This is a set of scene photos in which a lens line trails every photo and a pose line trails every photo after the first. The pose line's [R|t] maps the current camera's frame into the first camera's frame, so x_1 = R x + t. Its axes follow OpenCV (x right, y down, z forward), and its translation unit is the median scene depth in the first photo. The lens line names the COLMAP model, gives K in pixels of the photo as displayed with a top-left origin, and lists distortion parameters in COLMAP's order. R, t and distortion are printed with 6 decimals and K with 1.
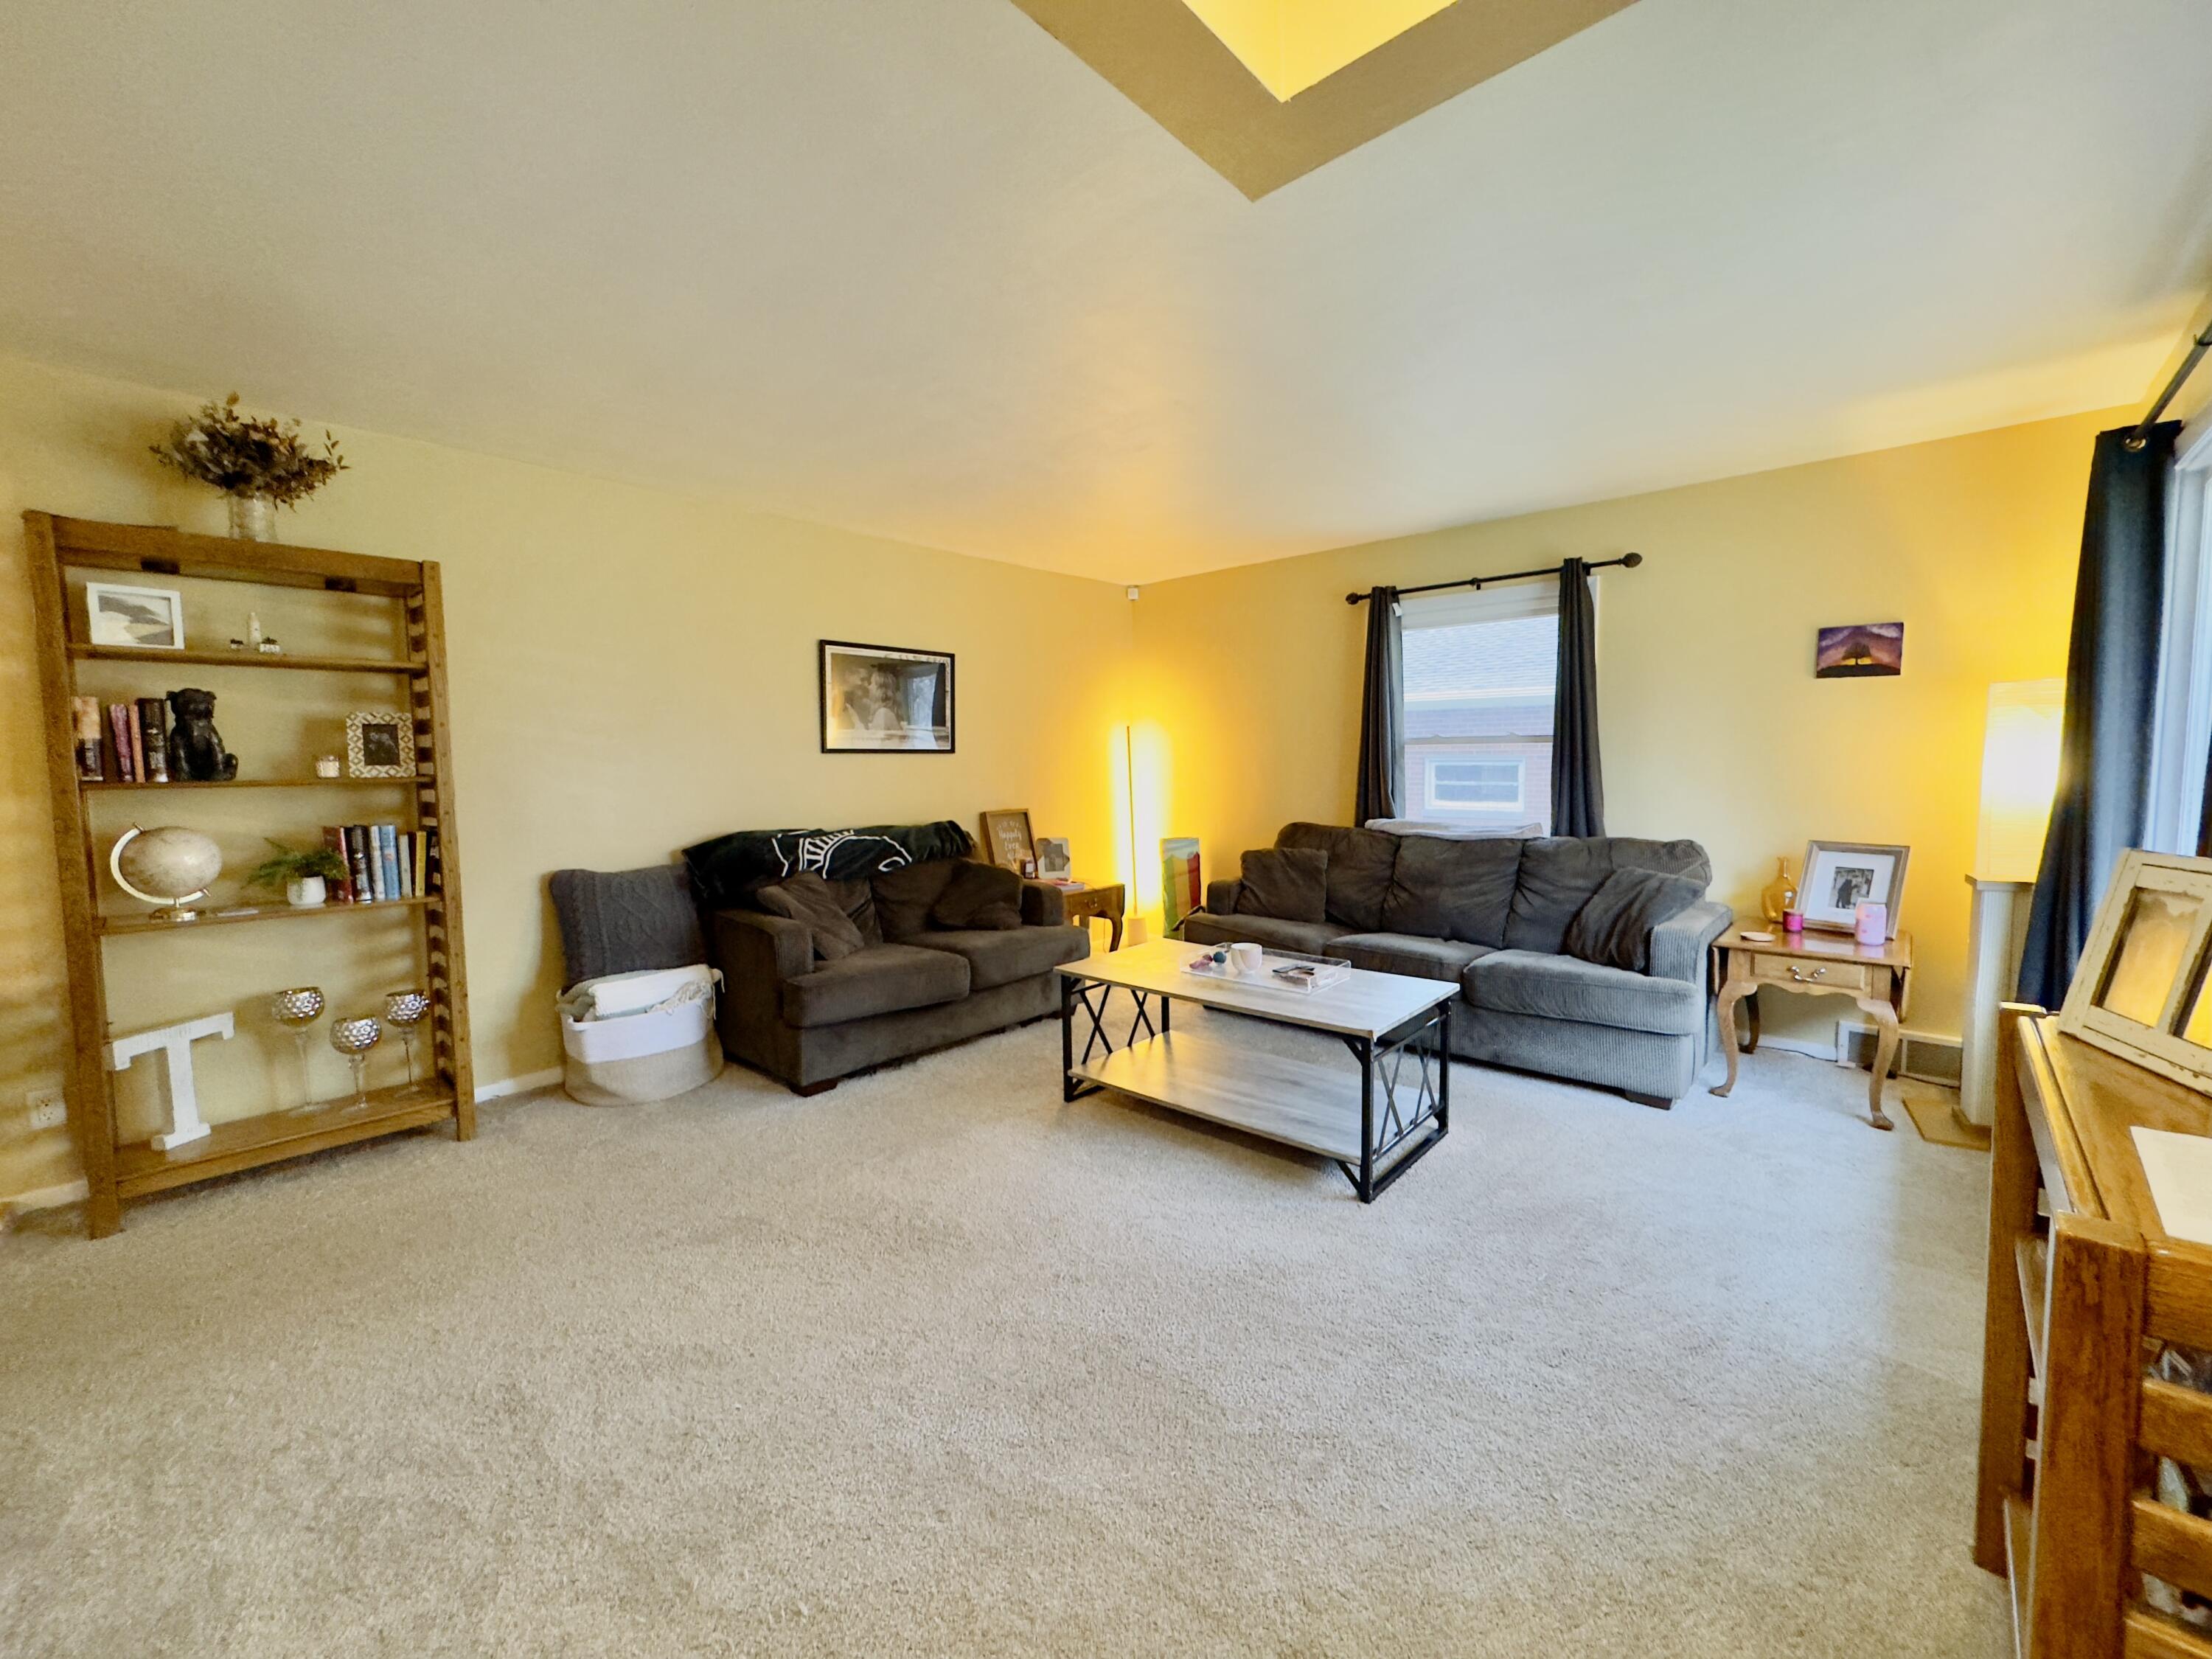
lens RADIAL K [[886.1, 0, 1109.9], [0, 886.1, 830.6], [0, 0, 1]] dist [-0.002210, 0.000446]
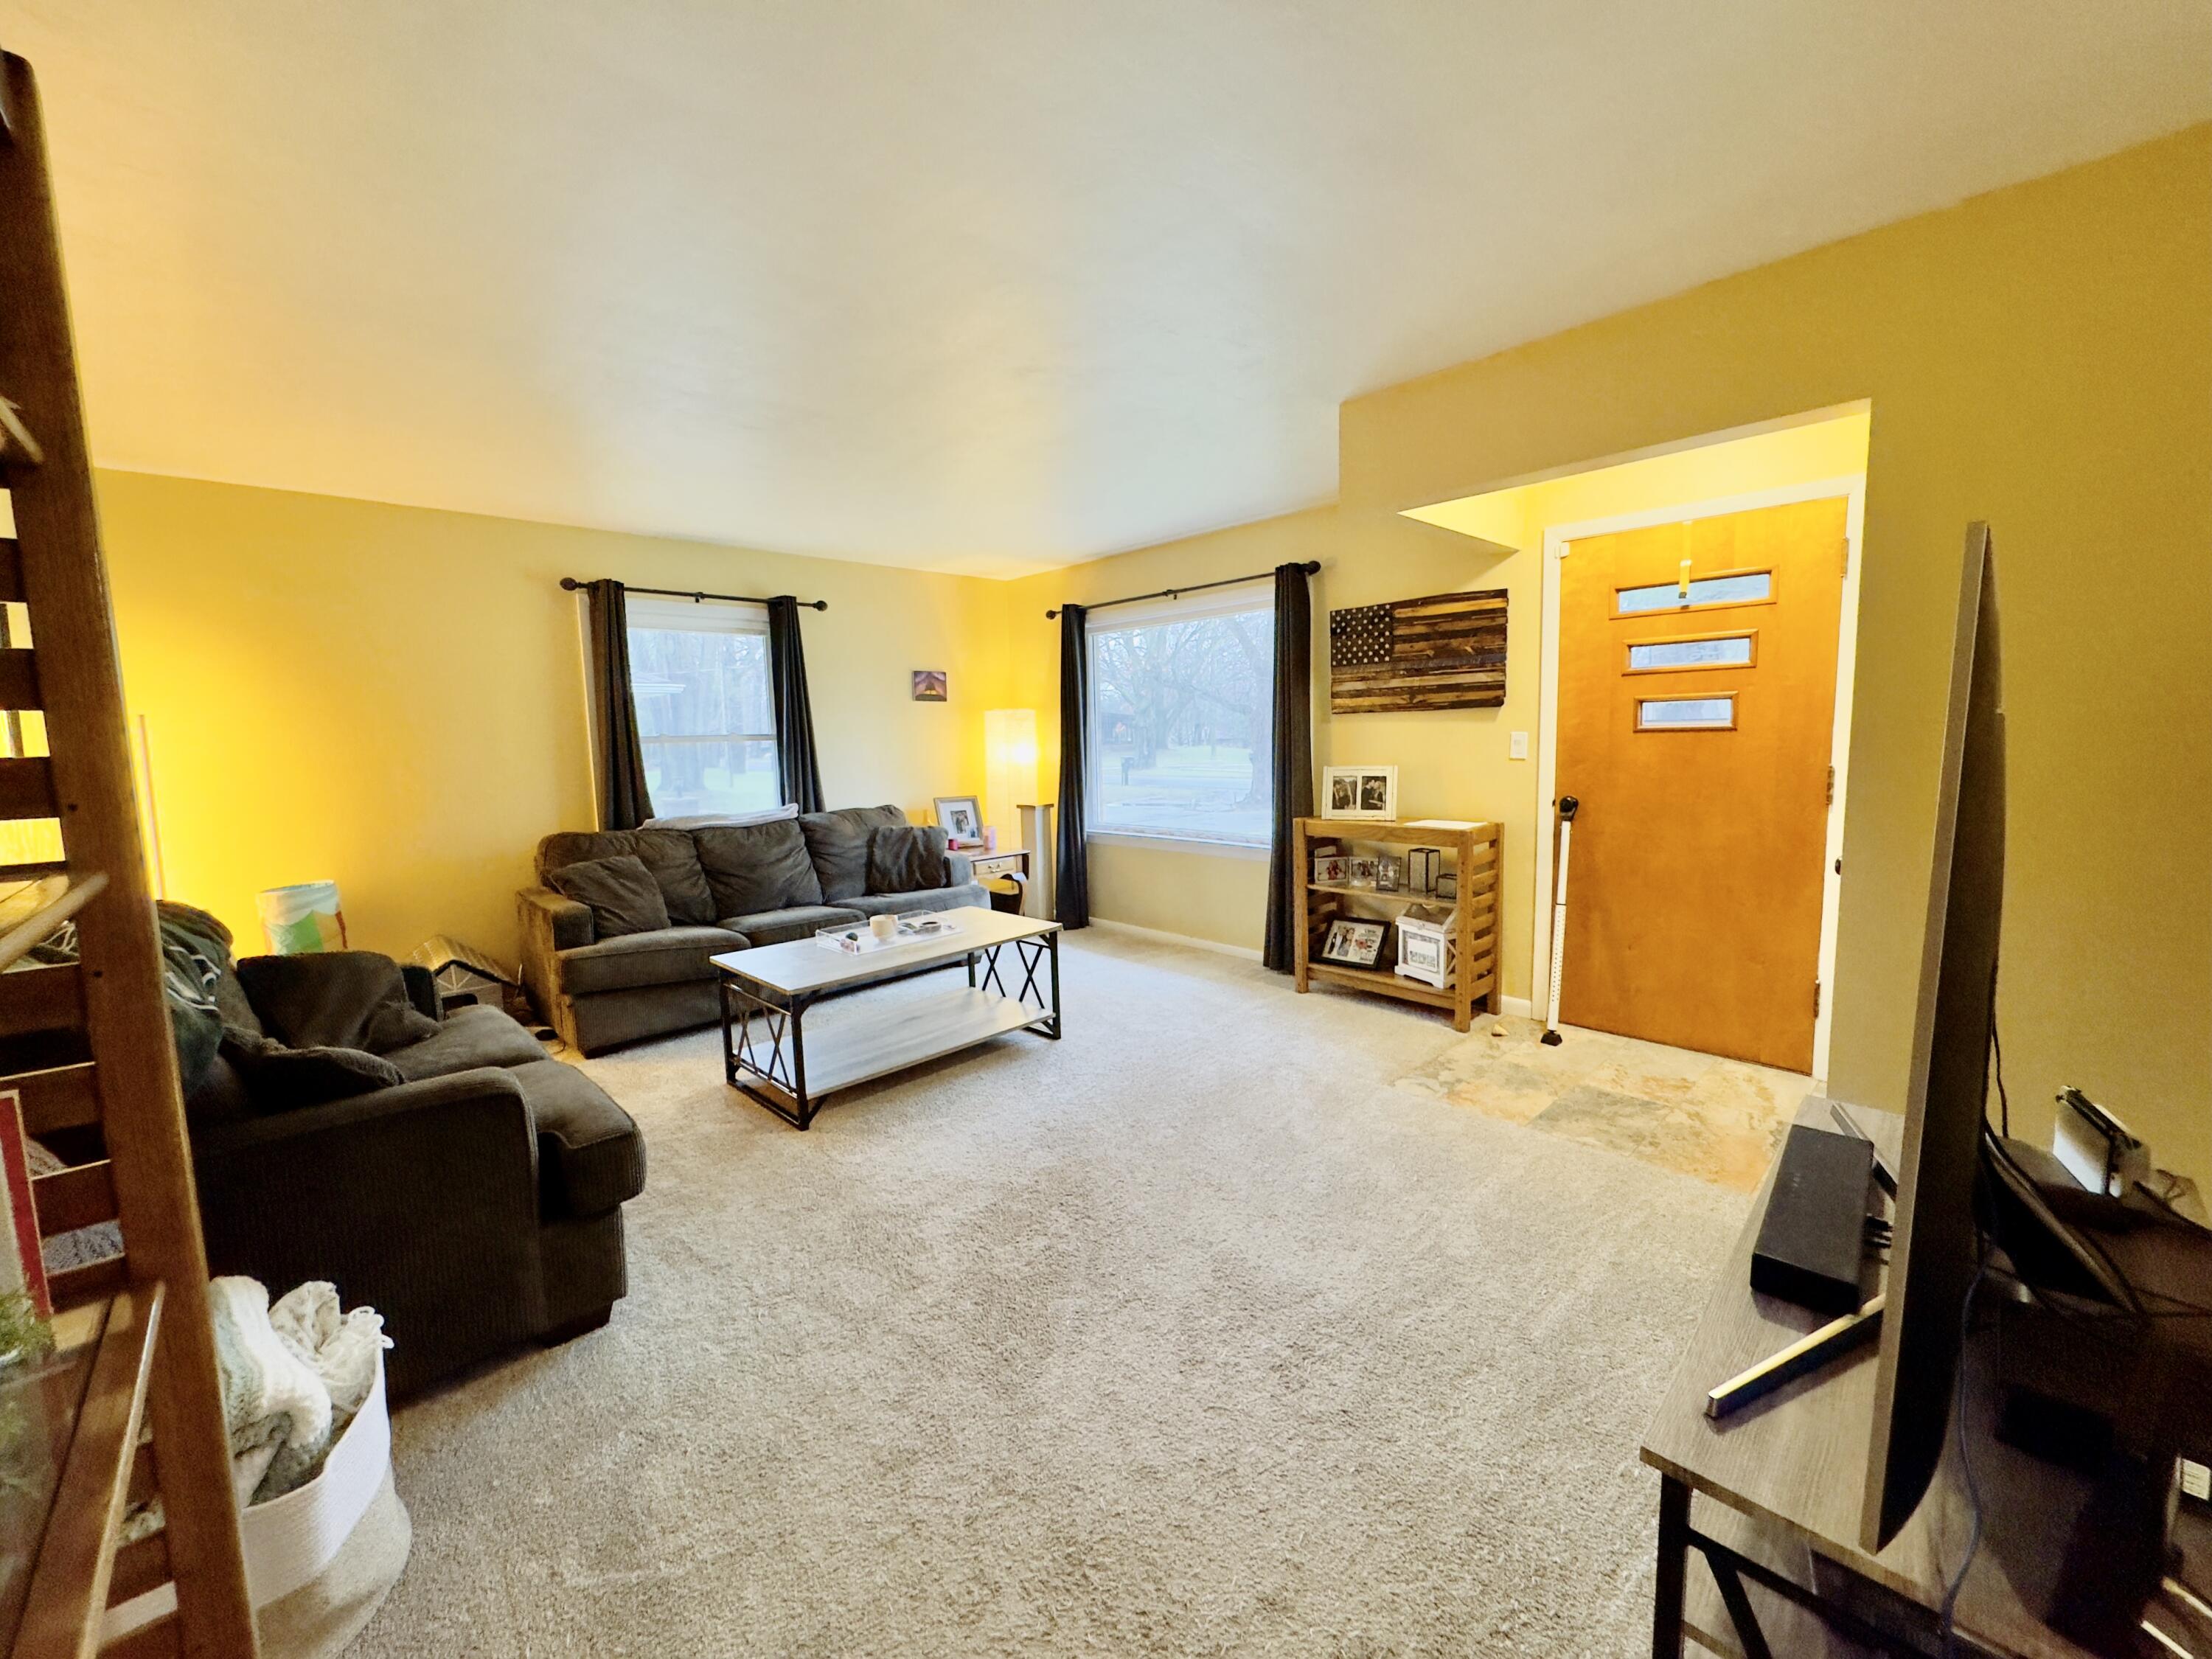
lens RADIAL K [[886.1, 0, 1107.3], [0, 886.1, 824.2], [0, 0, 1]] dist [-0.002210, 0.000446]
pose [[0.055523, -0.095395, 0.993890, -0.876384], [0.103586, 0.990604, 0.089293, -0.055476], [-0.993069, 0.097996, 0.064883, 0.572772]]
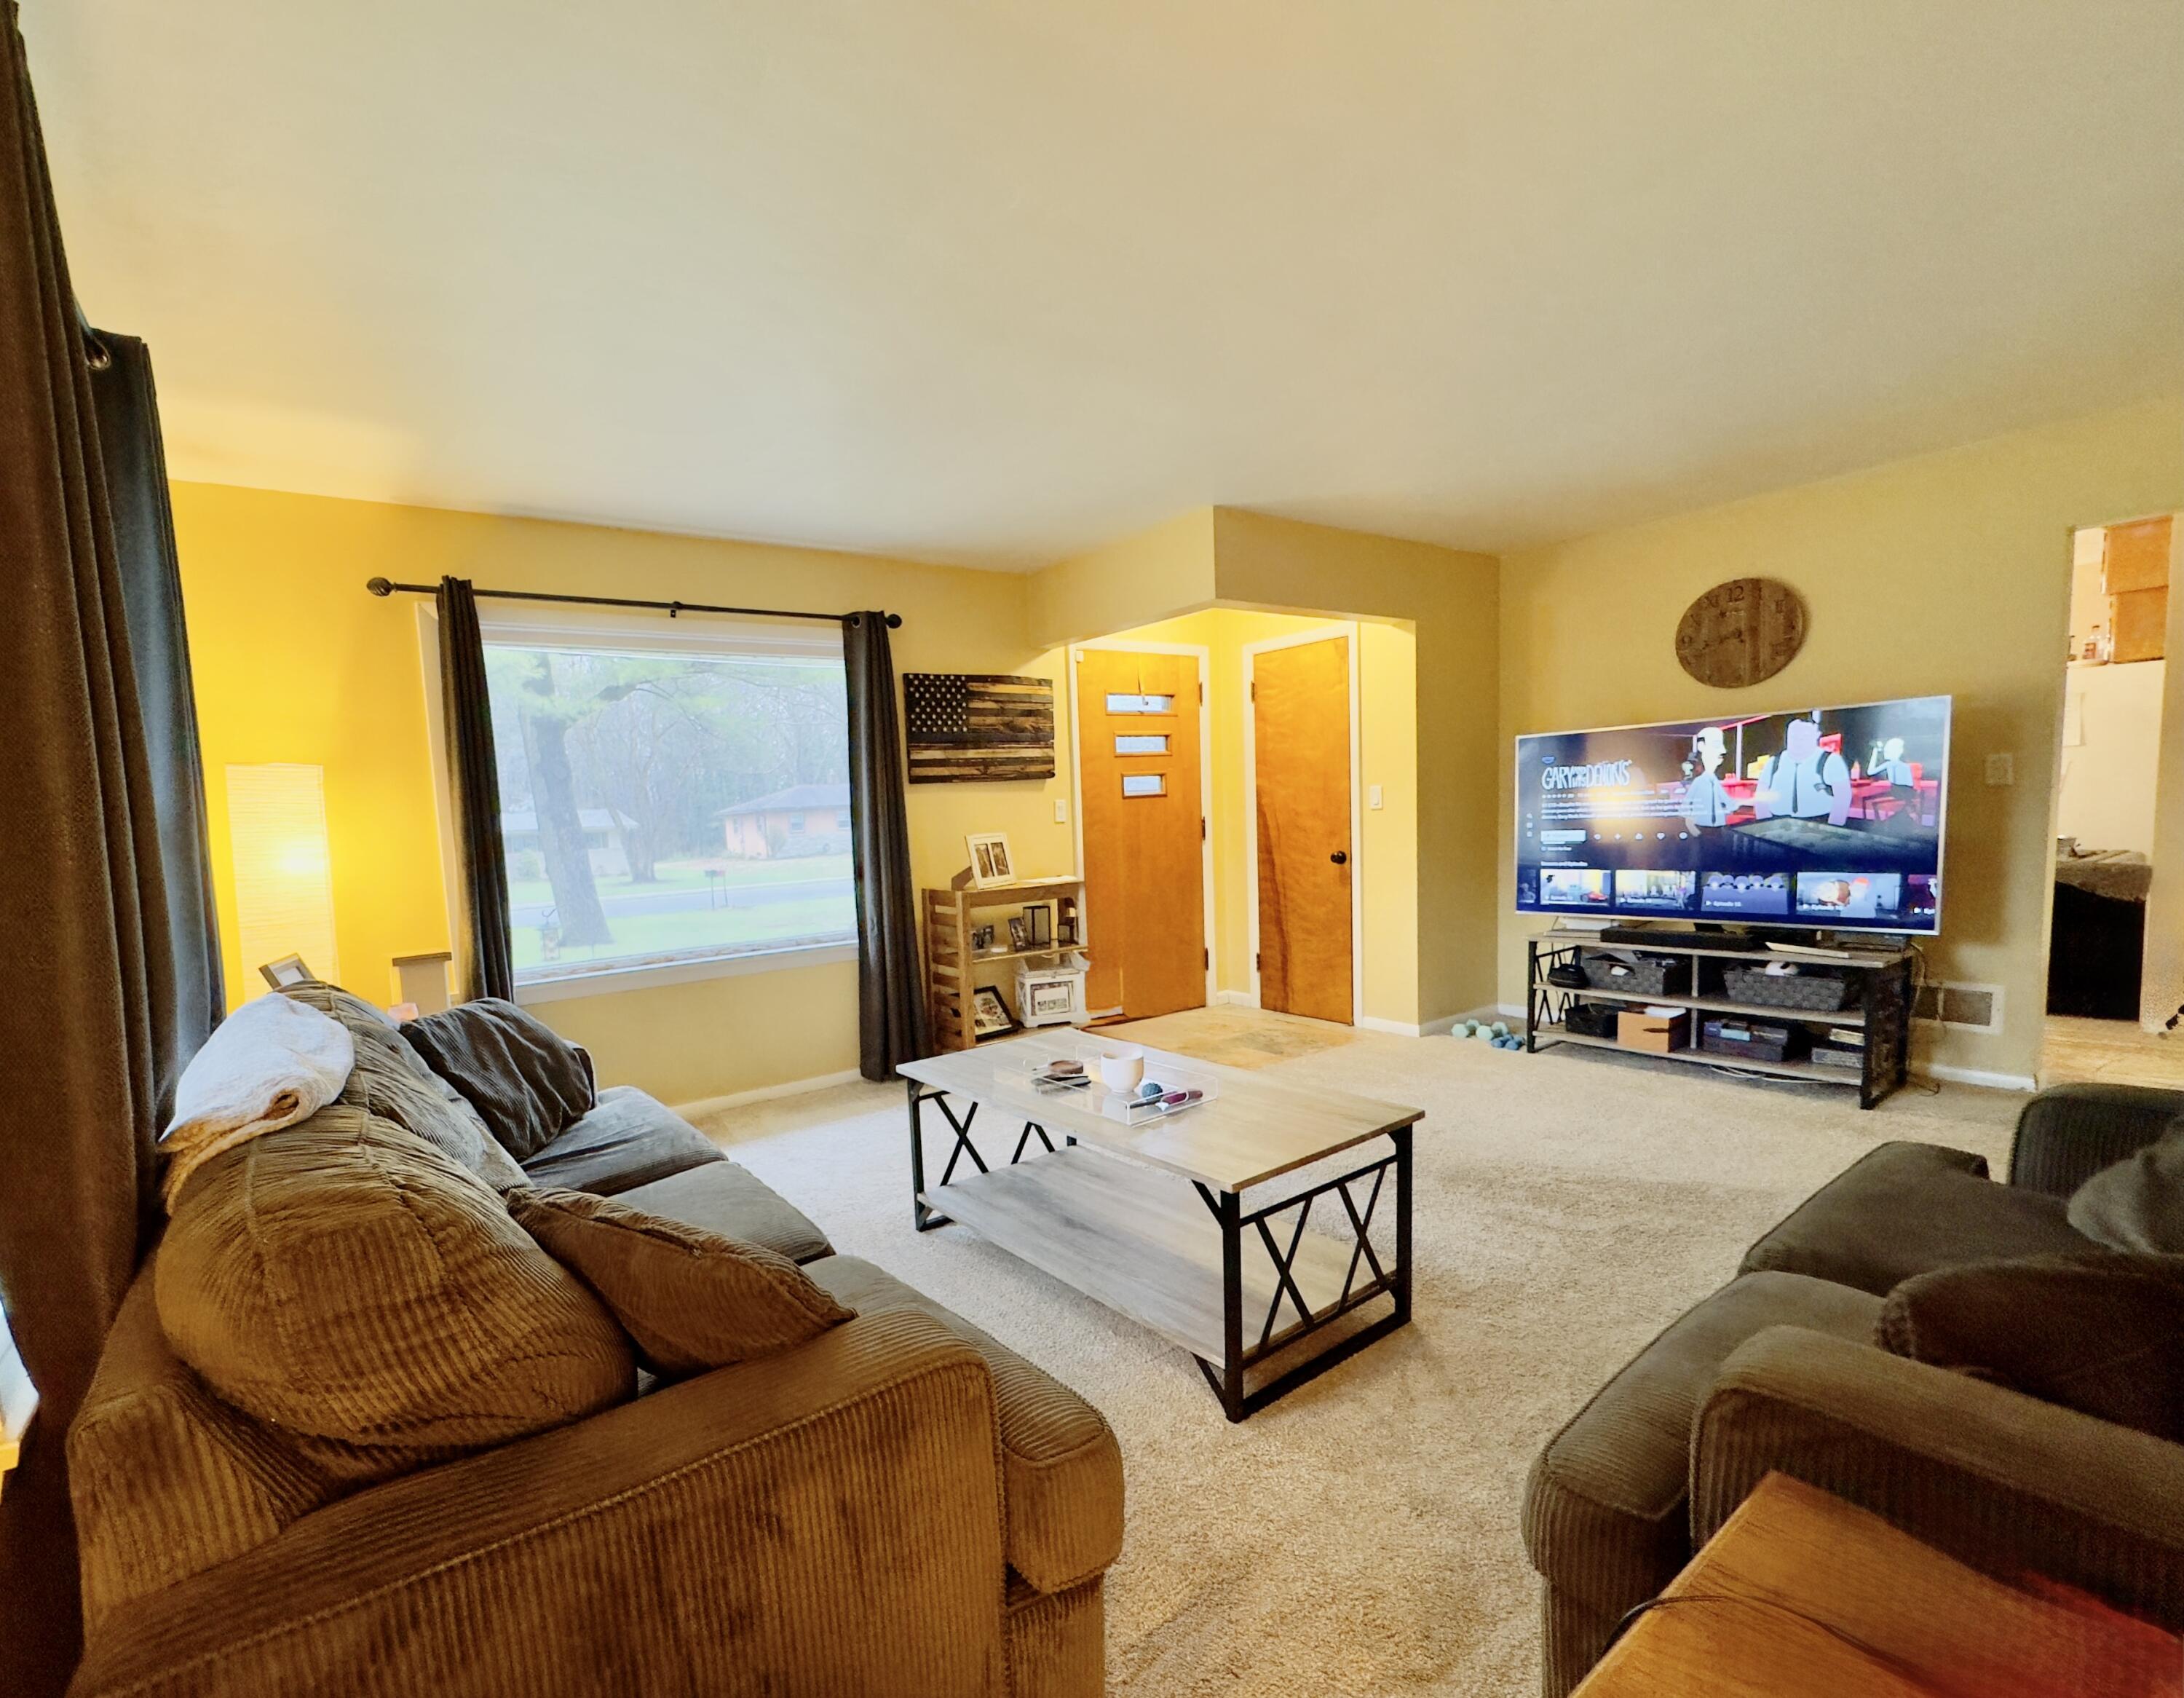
lens RADIAL K [[961.3, 0, 1000.6], [0, 961.3, 903.0], [0, 0, 1]] dist [0.003173, 0.000061]
pose [[-0.971600, 0.035094, 0.234013, 0.039793], [0.077012, 0.981998, 0.172479, -0.123137], [-0.223747, 0.185602, -0.956812, 1.584546]]
